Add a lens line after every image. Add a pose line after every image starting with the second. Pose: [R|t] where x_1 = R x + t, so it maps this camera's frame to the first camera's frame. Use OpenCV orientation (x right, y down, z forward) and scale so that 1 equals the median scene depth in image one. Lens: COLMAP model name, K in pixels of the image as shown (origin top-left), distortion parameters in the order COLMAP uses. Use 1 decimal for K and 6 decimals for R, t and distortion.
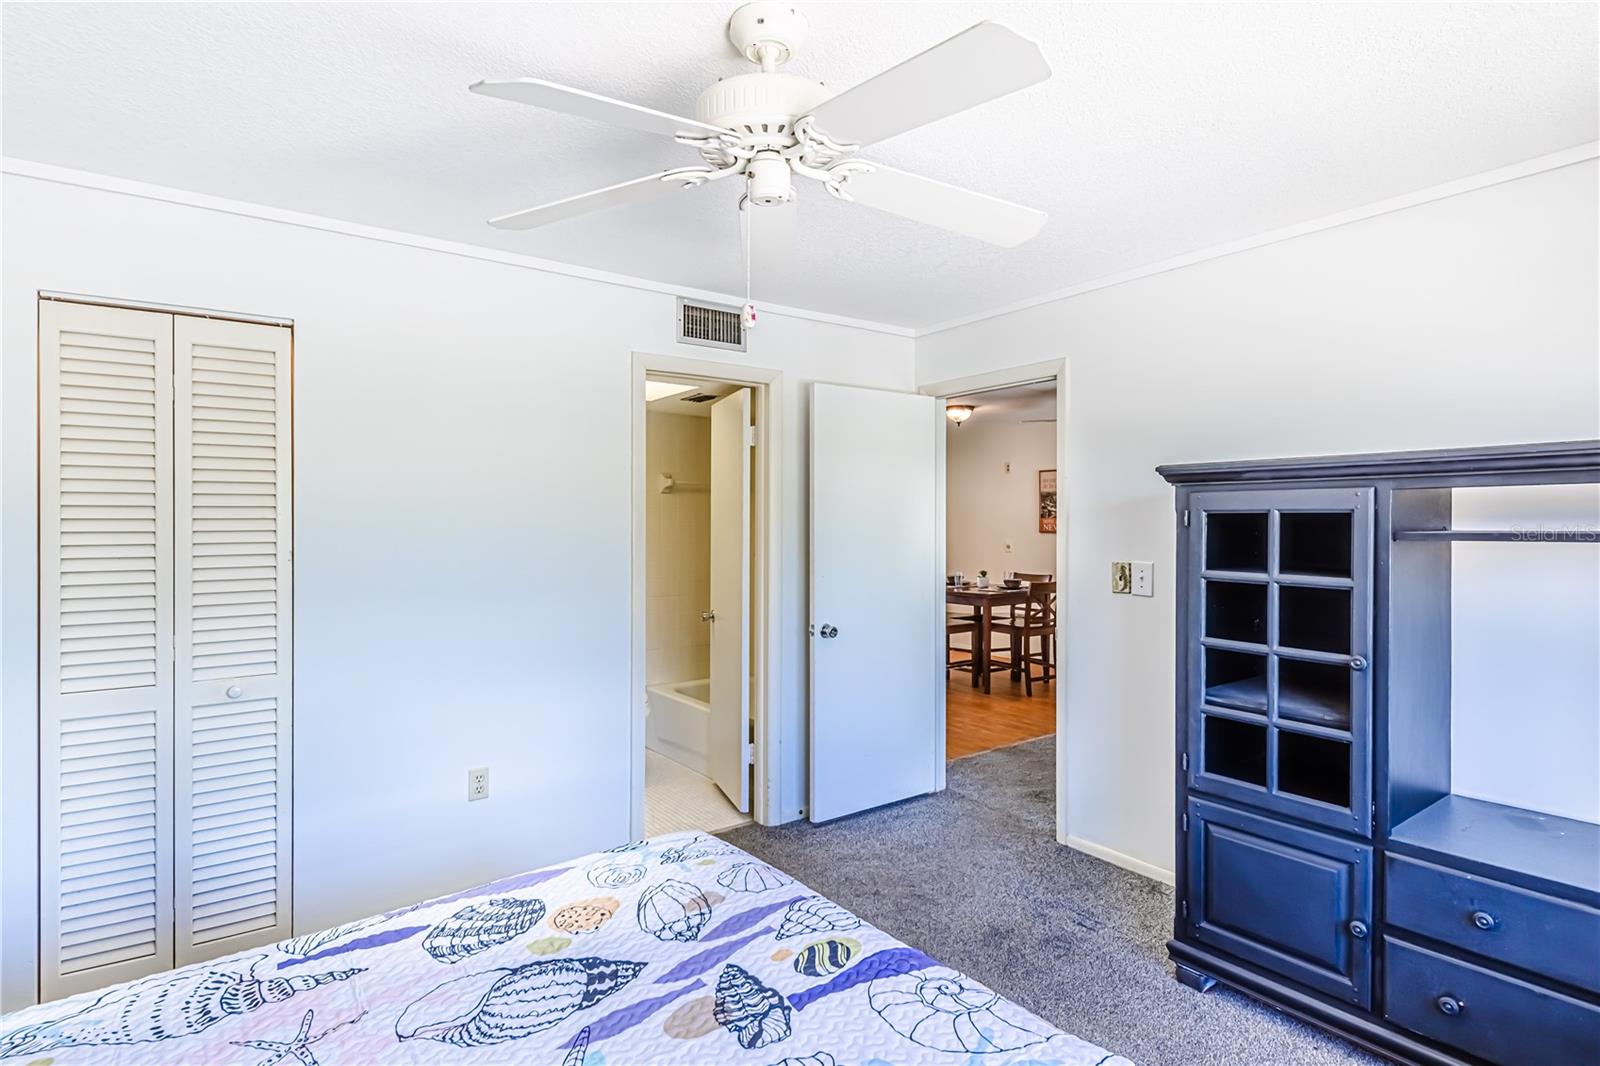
lens RADIAL K [[806.4, 0, 787.6], [0, 806.4, 523.2], [0, 0, 1]] dist [0.004494, -0.002765]
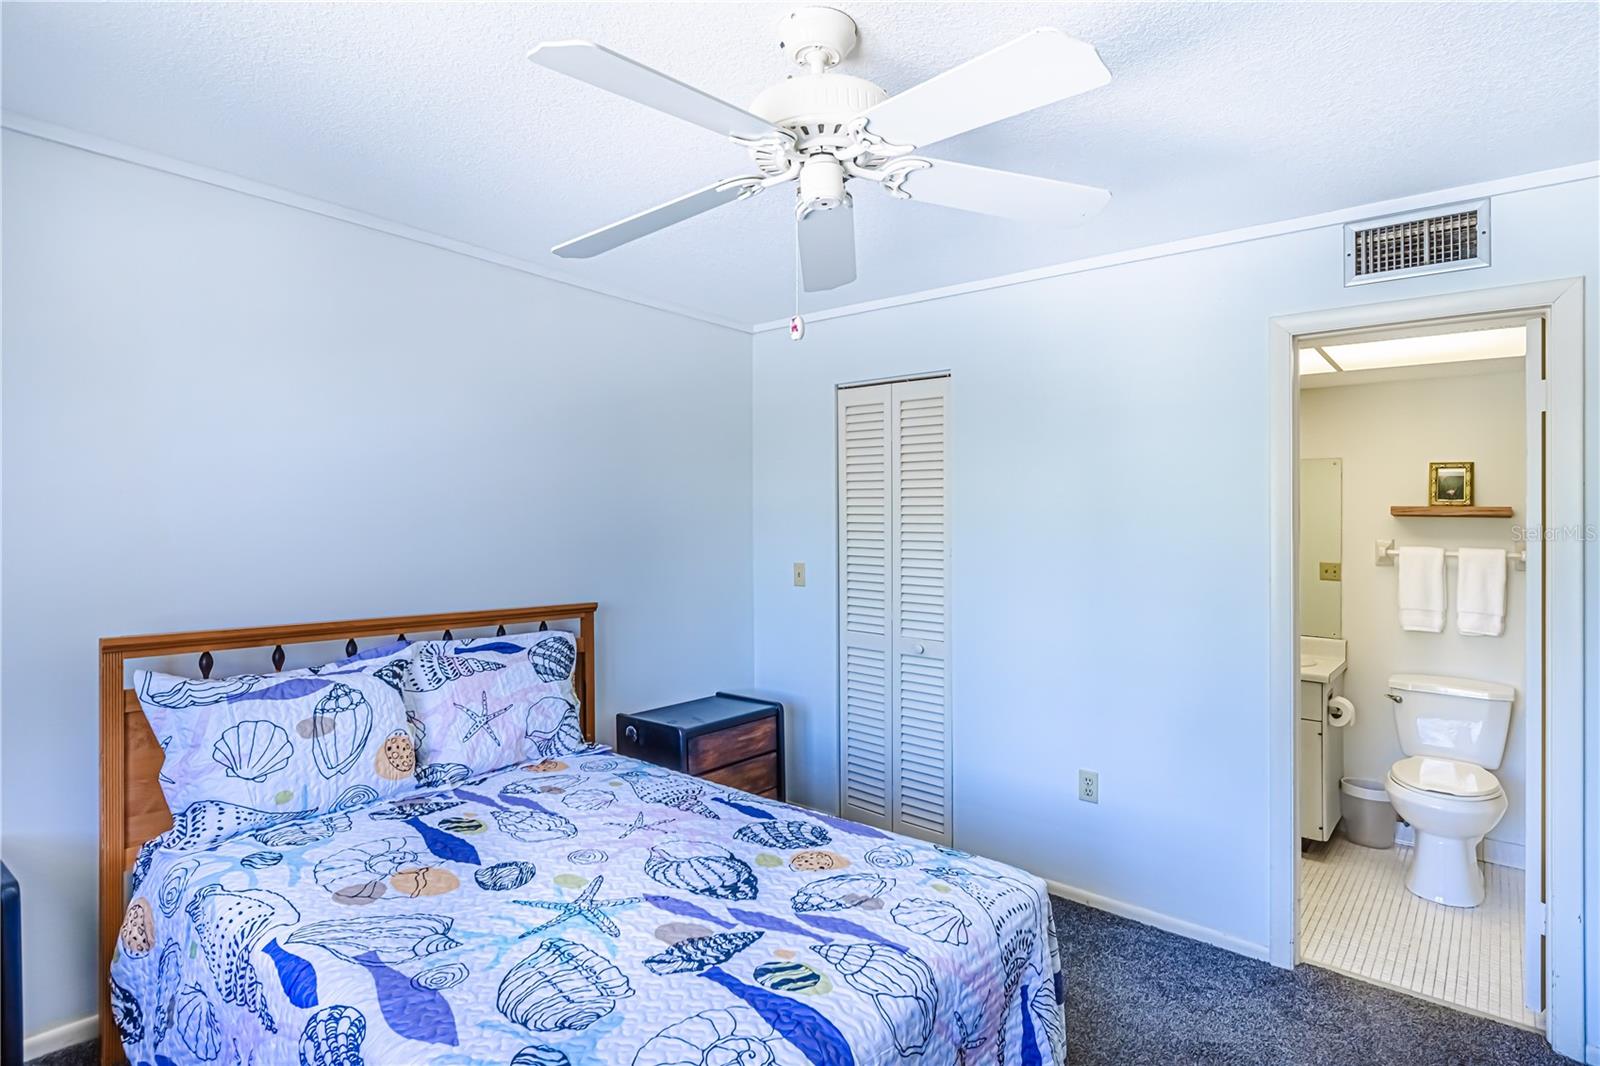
lens RADIAL K [[806.4, 0, 809.8], [0, 806.4, 523.9], [0, 0, 1]] dist [0.004494, -0.002765]
pose [[0.260273, 0.006476, -0.965513, 0.968955], [-0.017405, 0.999846, 0.002014, -0.006222], [0.965378, 0.016281, 0.260346, 0.754349]]
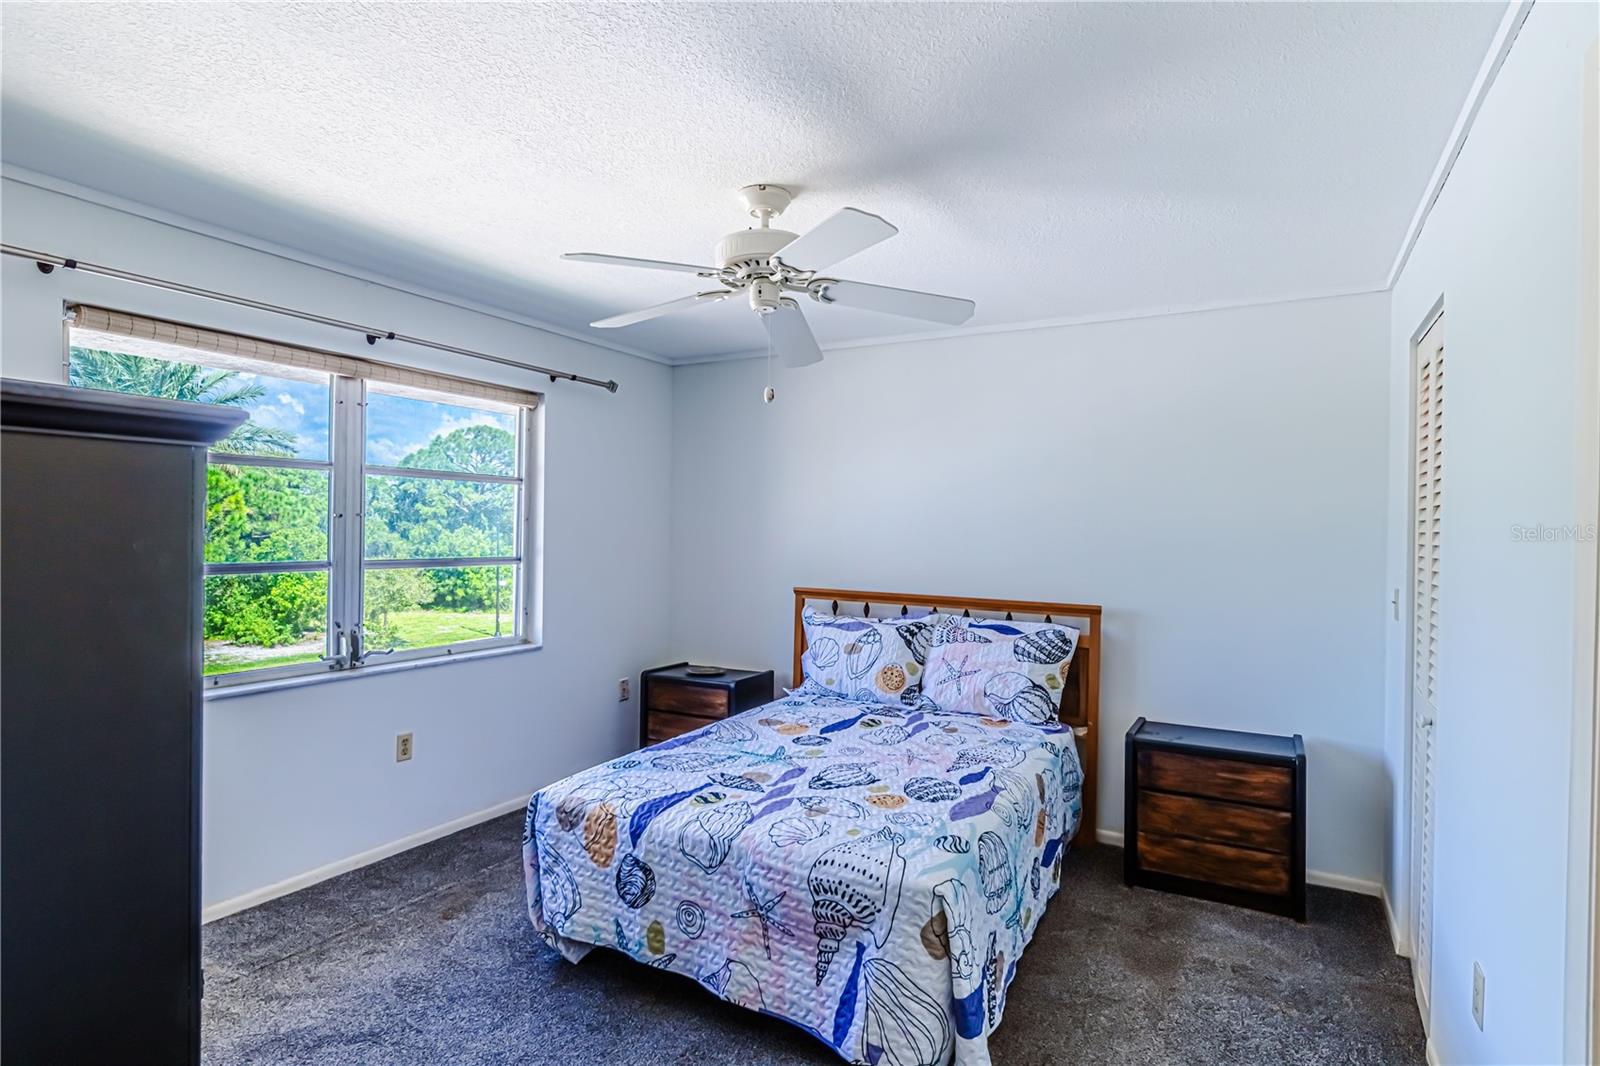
lens RADIAL K [[806.4, 0, 813.0], [0, 806.4, 533.7], [0, 0, 1]] dist [0.004494, -0.002765]
pose [[-0.898309, -0.007635, -0.439299, 0.563493], [-0.013119, 0.999869, 0.009450, -0.006330], [0.439169, 0.014252, -0.898291, 2.491300]]
